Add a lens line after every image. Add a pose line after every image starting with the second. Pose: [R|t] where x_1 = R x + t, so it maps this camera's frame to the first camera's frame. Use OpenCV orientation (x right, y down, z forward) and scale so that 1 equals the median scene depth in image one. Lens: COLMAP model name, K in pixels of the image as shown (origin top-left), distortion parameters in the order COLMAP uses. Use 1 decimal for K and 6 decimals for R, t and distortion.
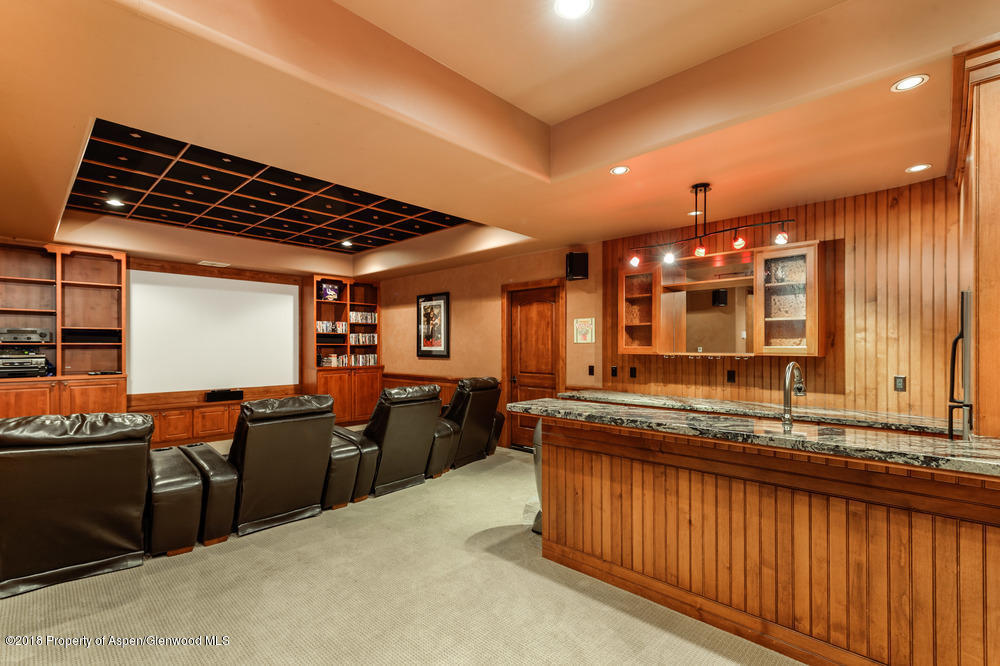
lens RADIAL K [[459.3, 0, 497.8], [0, 459.3, 347.6], [0, 0, 1]] dist [0.001017, 0.000134]
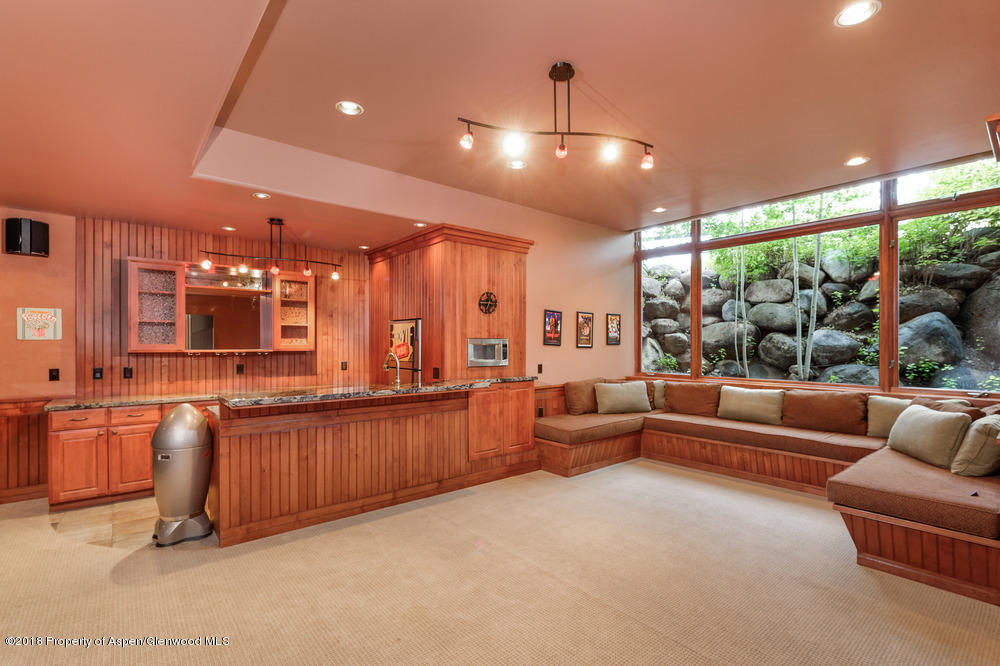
lens RADIAL K [[459.3, 0, 497.8], [0, 459.3, 347.6], [0, 0, 1]] dist [0.001017, 0.000134]
pose [[0.105702, -0.006707, 0.994375, -0.775617], [0.002703, 0.999975, 0.006458, 0.000574], [-0.994394, 0.002006, 0.105718, 0.245622]]
